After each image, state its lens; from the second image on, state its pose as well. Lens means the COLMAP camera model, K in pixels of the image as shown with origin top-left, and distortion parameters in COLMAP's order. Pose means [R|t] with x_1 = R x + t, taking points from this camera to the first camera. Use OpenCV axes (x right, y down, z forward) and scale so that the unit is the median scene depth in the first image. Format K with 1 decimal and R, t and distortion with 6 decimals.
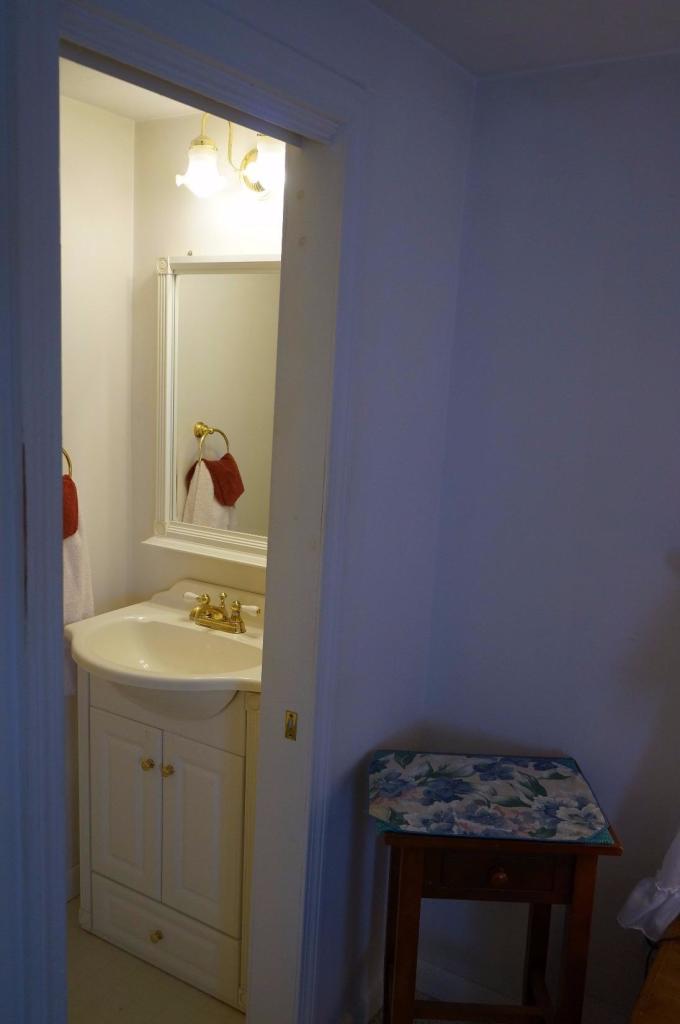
lens RADIAL K [[871.5, 0, 336.4], [0, 871.5, 511.3], [0, 0, 1]] dist [-0.017031, 0.002847]
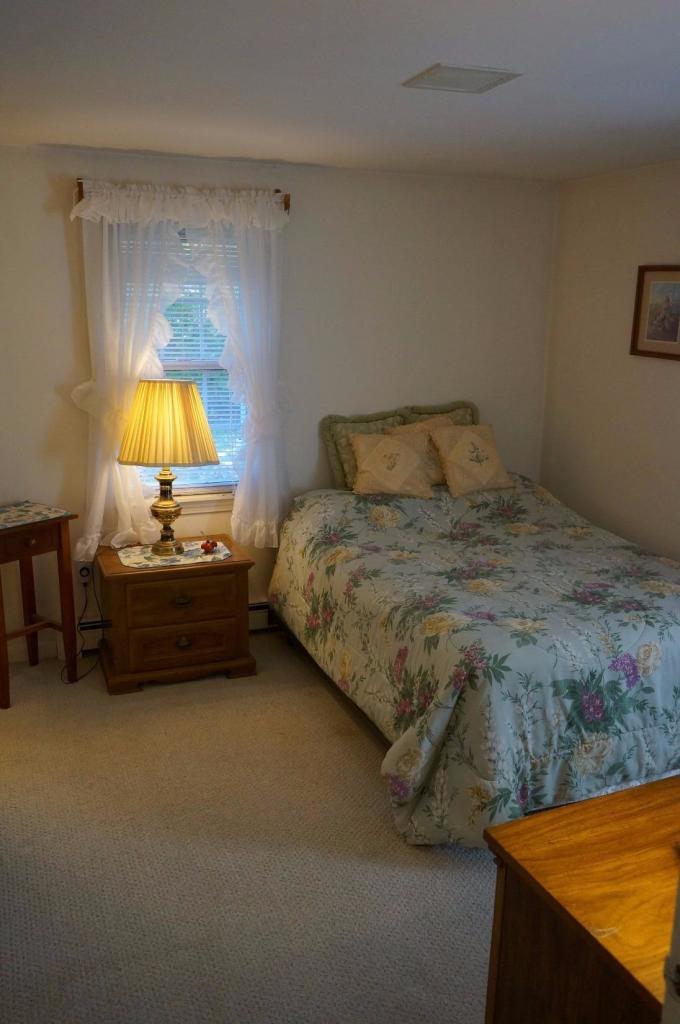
lens RADIAL K [[871.5, 0, 336.1], [0, 871.5, 509.2], [0, 0, 1]] dist [-0.017031, 0.002847]
pose [[0.587315, -0.221984, 0.778321, -0.862754], [0.160068, 0.974516, 0.157155, 0.105897], [-0.793372, 0.032284, 0.607881, -0.758078]]
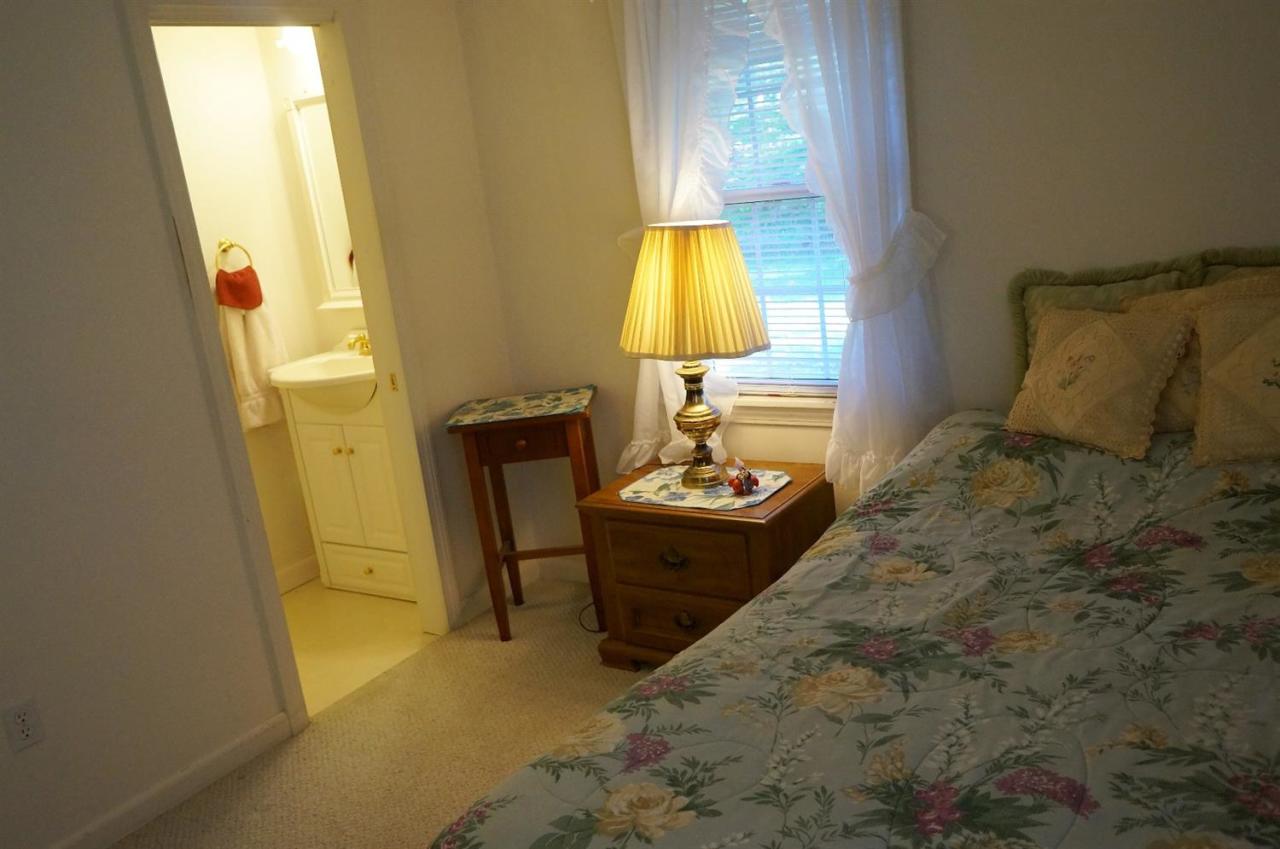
lens RADIAL K [[1089.4, 0, 637.9], [0, 1089.4, 425.1], [0, 0, 1]] dist [-0.017031, 0.002847]
pose [[0.984163, -0.162548, -0.070724, 0.473912], [0.167510, 0.983309, 0.071020, 0.233351], [0.057999, -0.081742, 0.994964, -0.891096]]
